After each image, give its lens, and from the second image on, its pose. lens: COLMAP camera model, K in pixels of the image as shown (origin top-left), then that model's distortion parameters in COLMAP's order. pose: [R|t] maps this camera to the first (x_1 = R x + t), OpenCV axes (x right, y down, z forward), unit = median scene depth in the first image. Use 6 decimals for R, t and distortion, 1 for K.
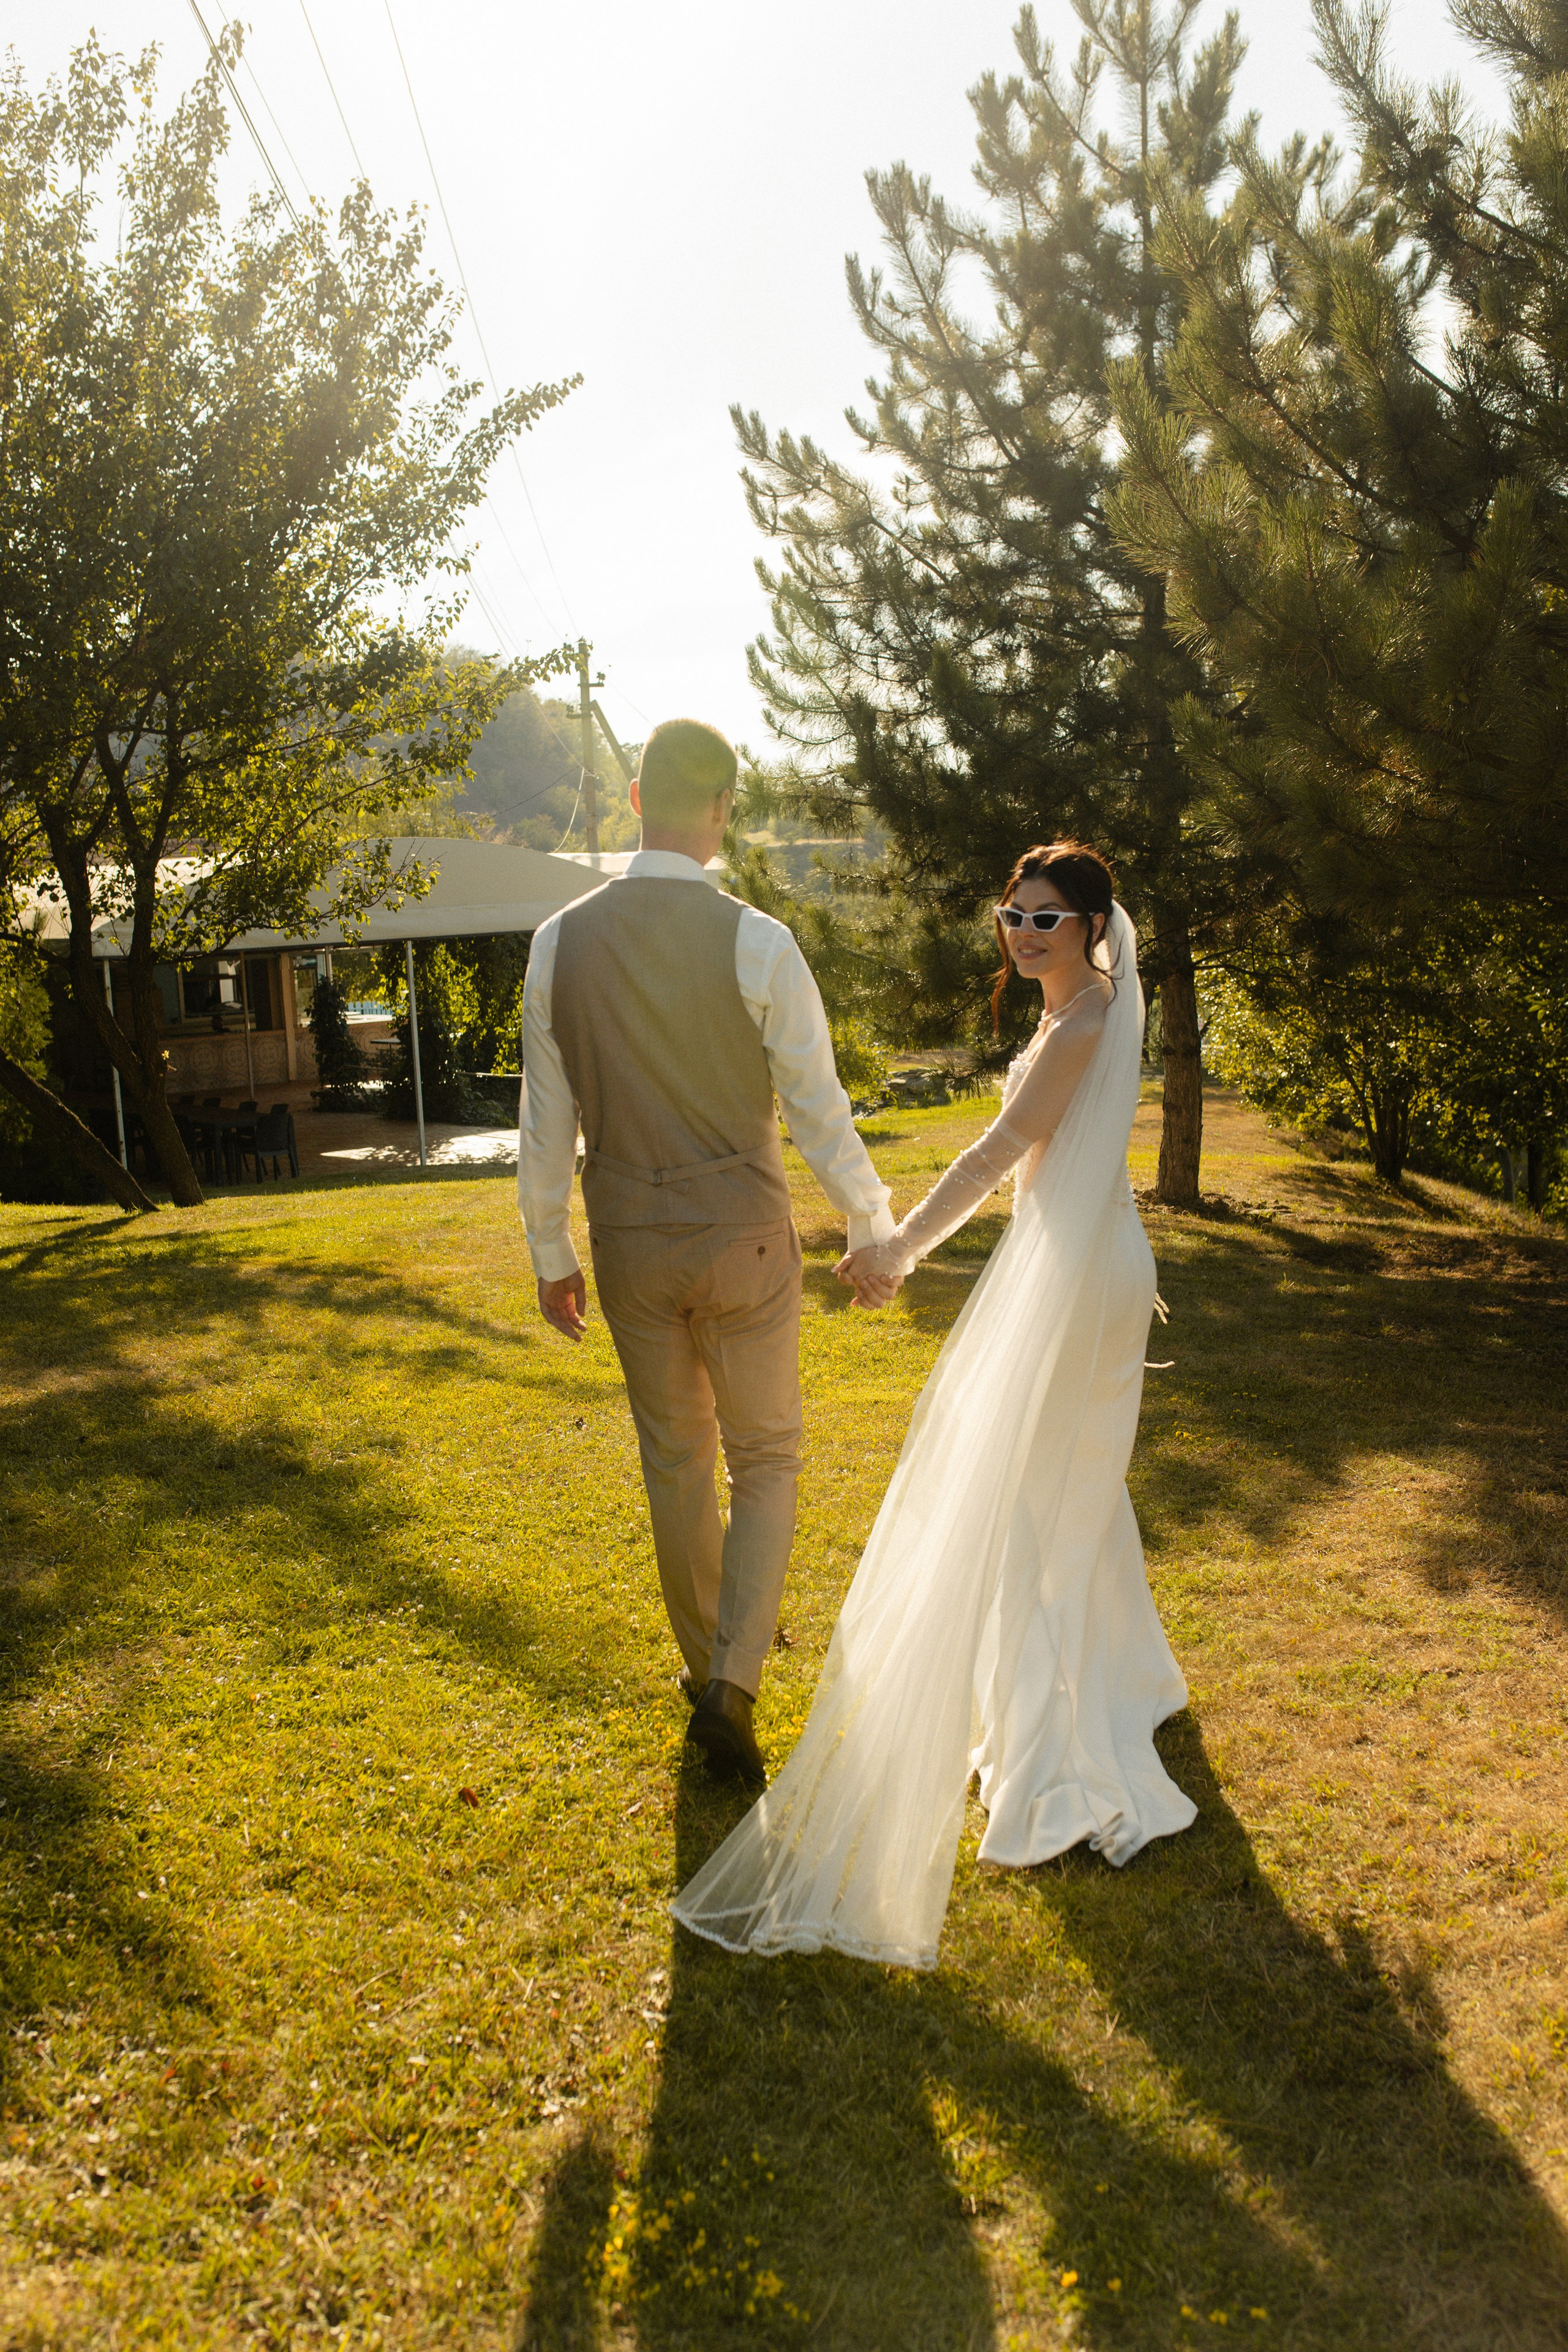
lens RADIAL K [[2261.9, 0, 787.5], [0, 2261.9, 1163.7], [0, 0, 1]] dist [0.004872, 0.011094]
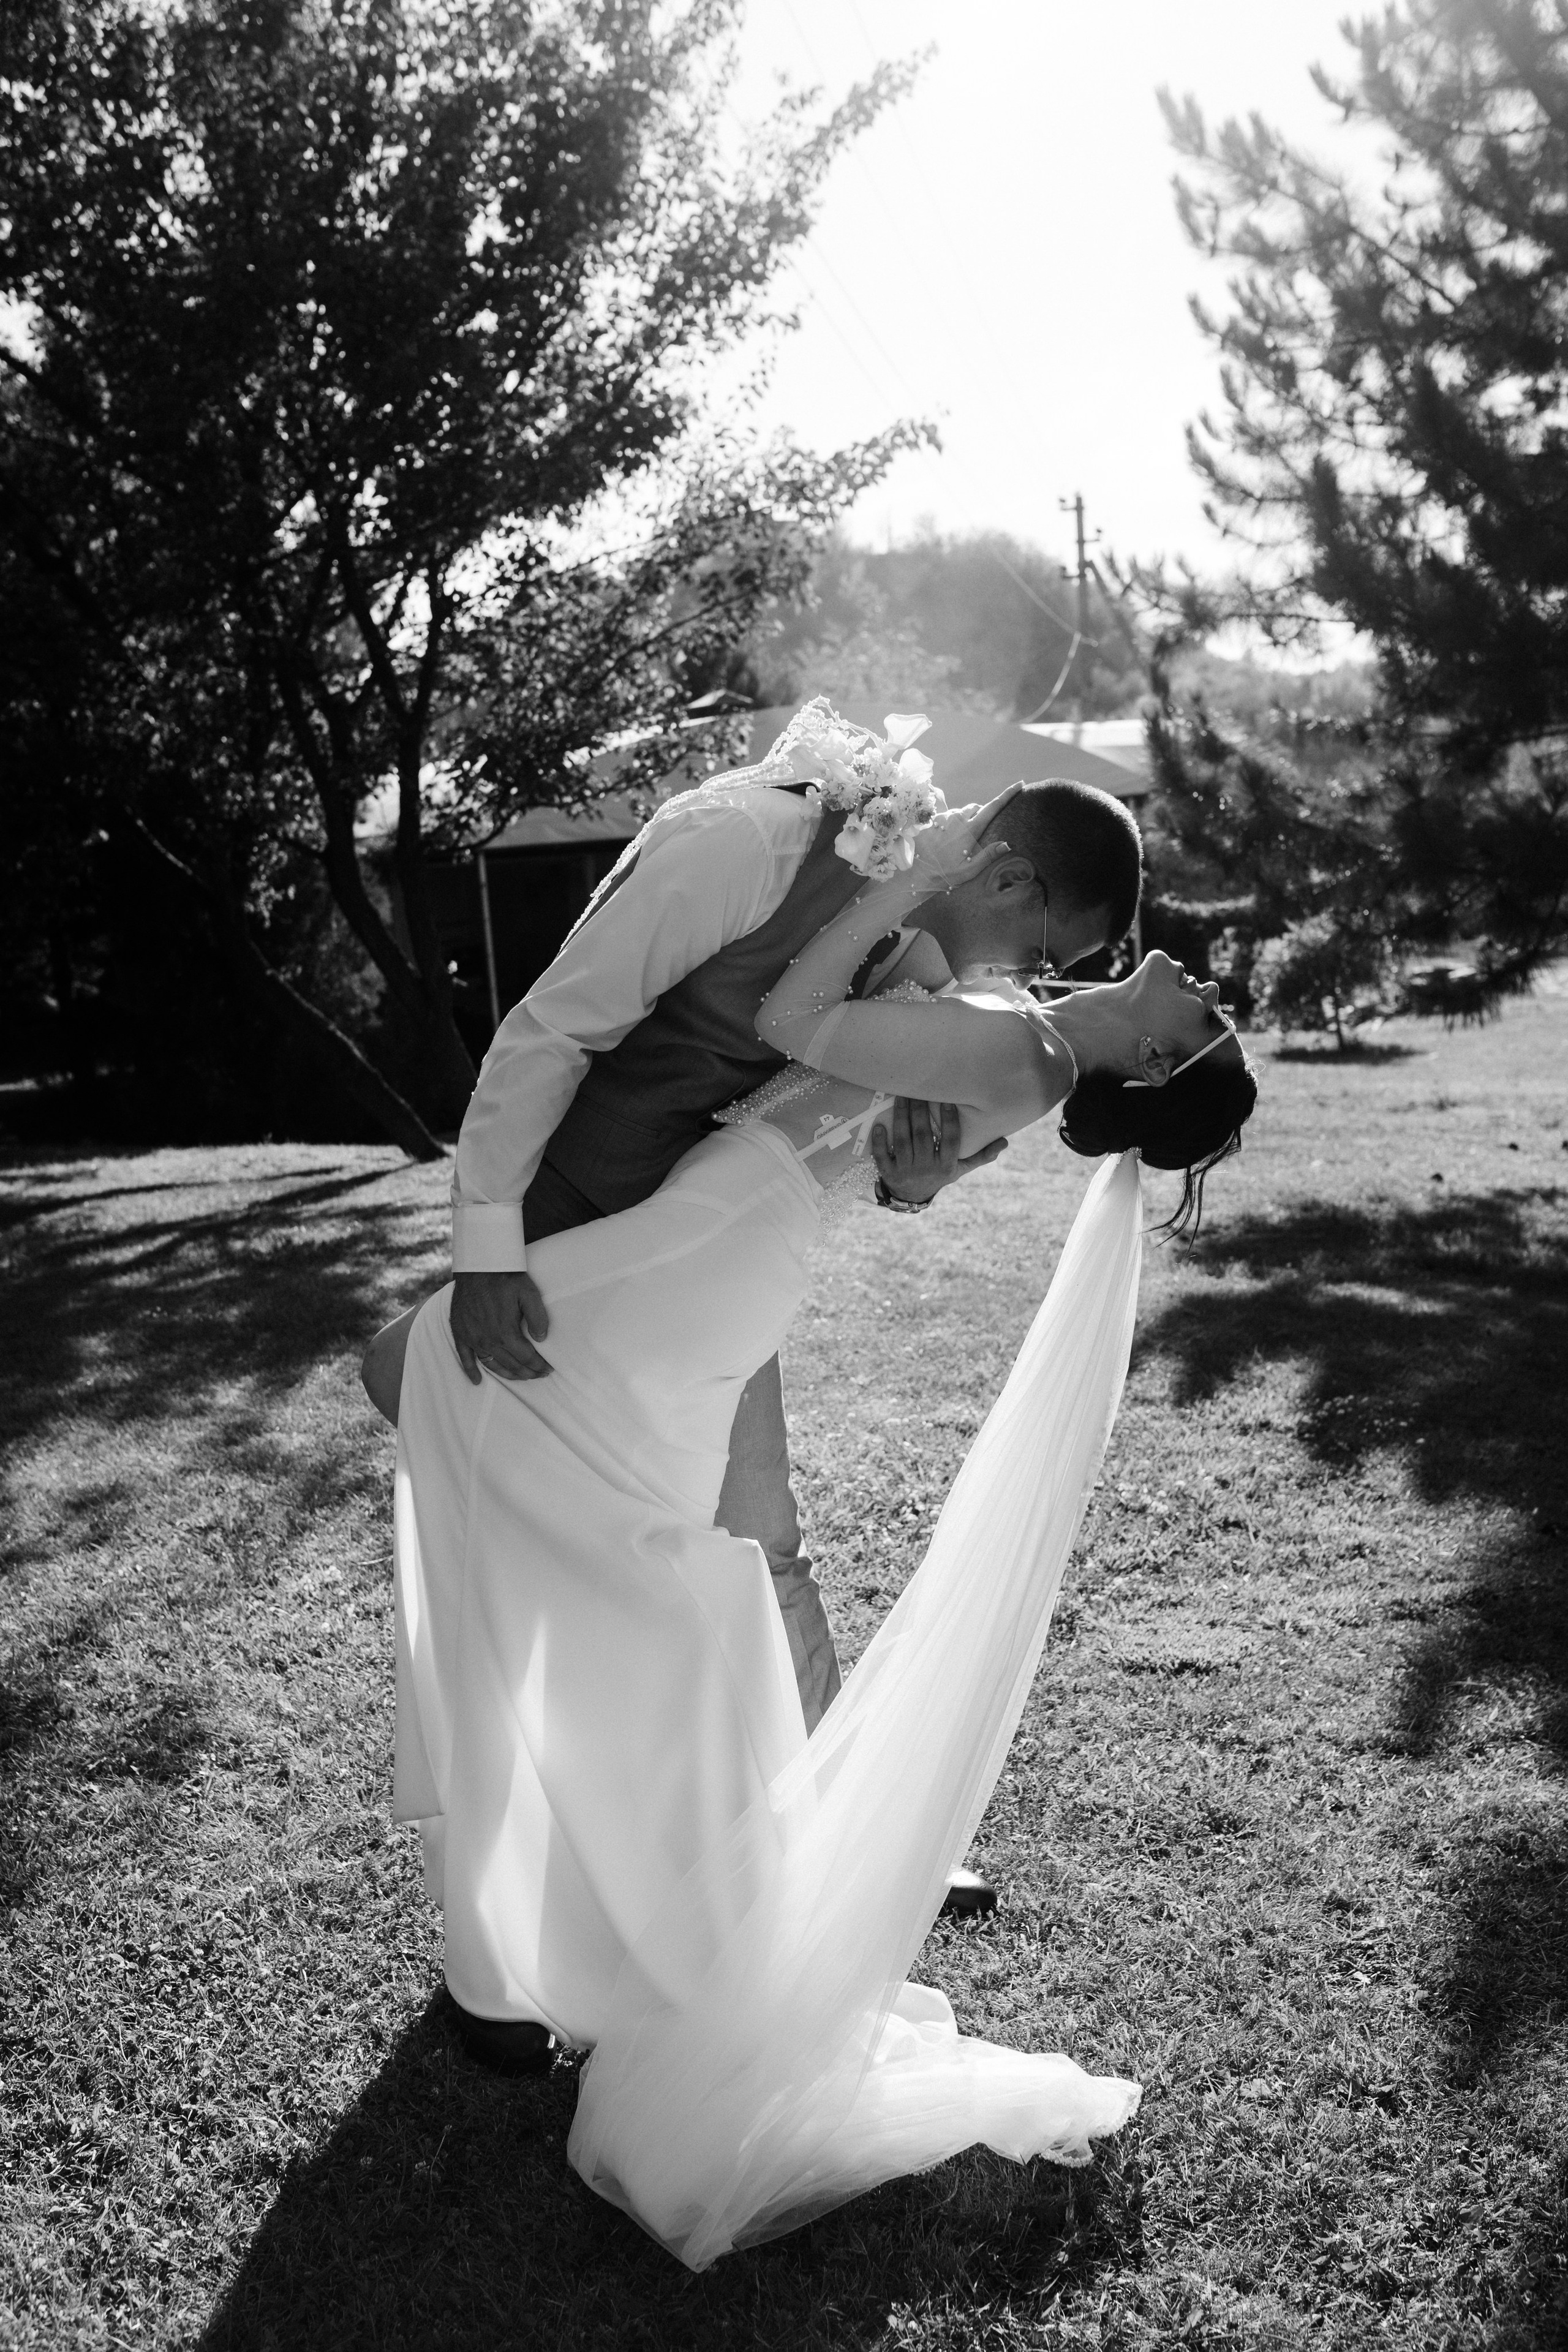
lens RADIAL K [[2275.3, 0, 784.0], [0, 2275.3, 1176.0], [0, 0, 1]] dist [-0.051546, 0.072439]
pose [[0.972077, 0.015760, -0.234132, 0.035787], [-0.003301, 0.998562, 0.053511, -0.017829], [0.234639, -0.051244, 0.970731, 0.239870]]
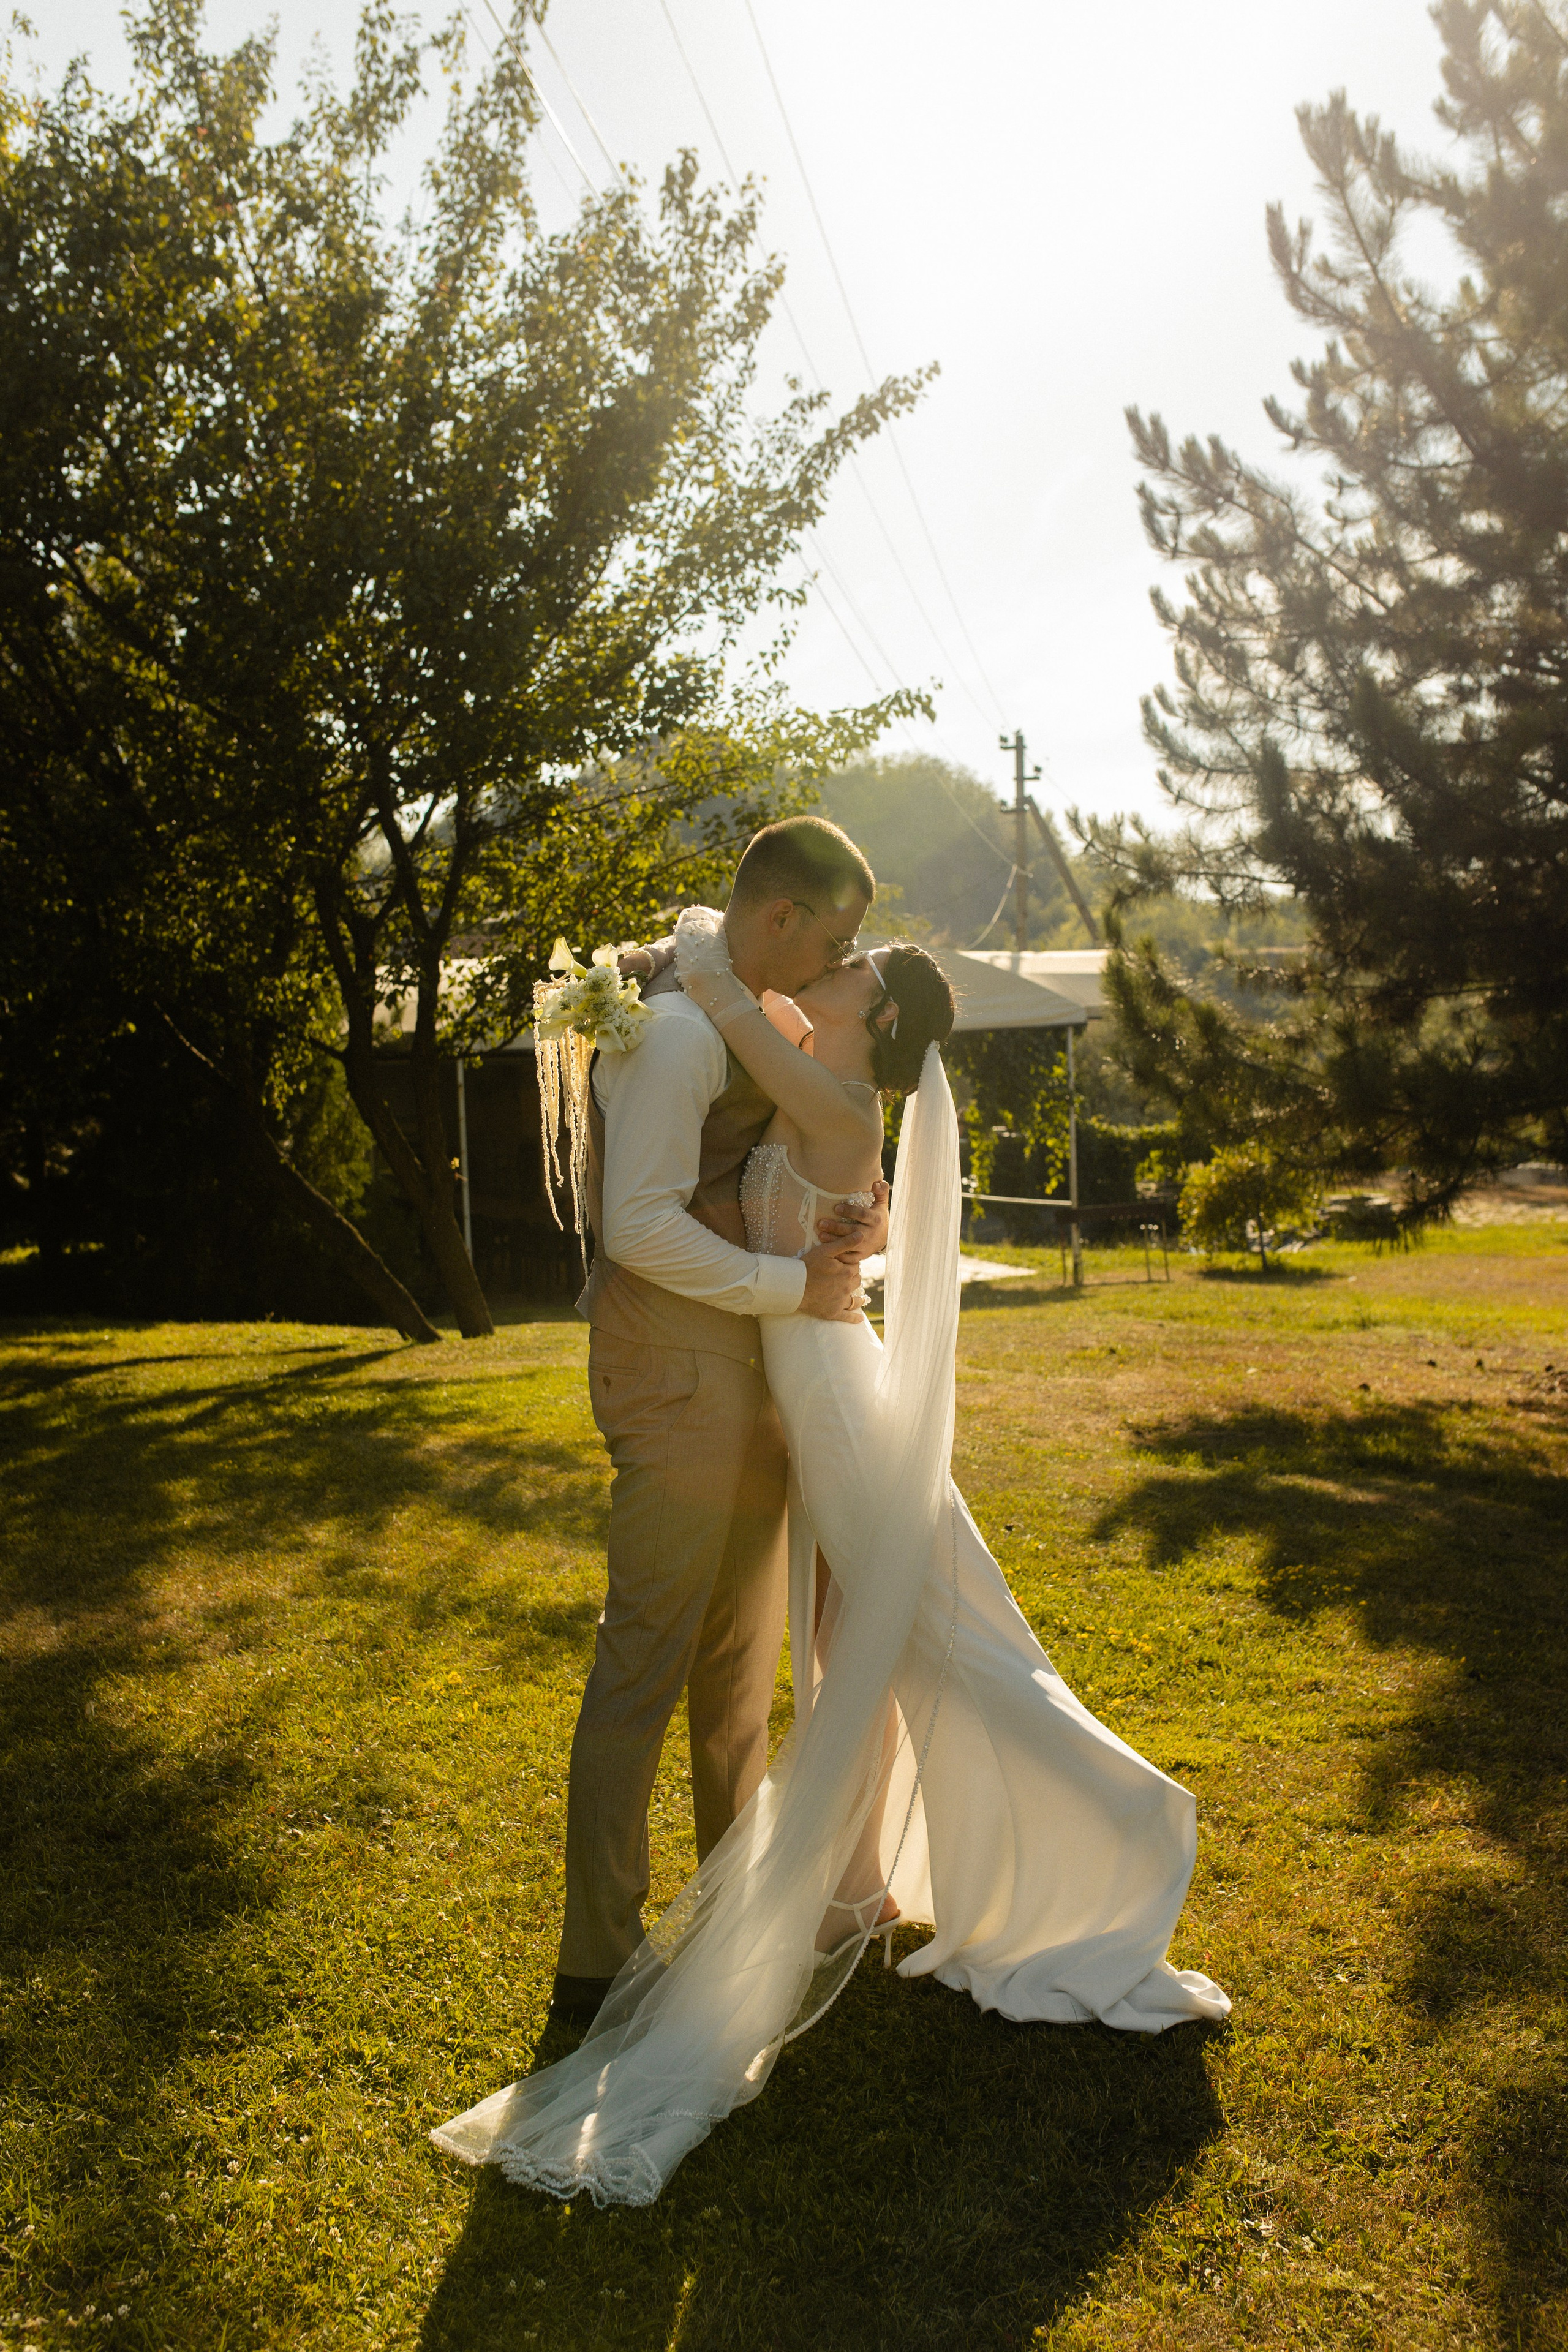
lens RADIAL K [[2261.9, 0, 787.5], [0, 2261.9, 1163.7], [0, 0, 1]] dist [0.004872, 0.011094]
pose [[0.979629, 0.029913, -0.198576, 0.026846], [-0.039181, 0.998311, -0.042905, -0.015863], [0.196957, 0.049811, 0.979146, 0.175053]]
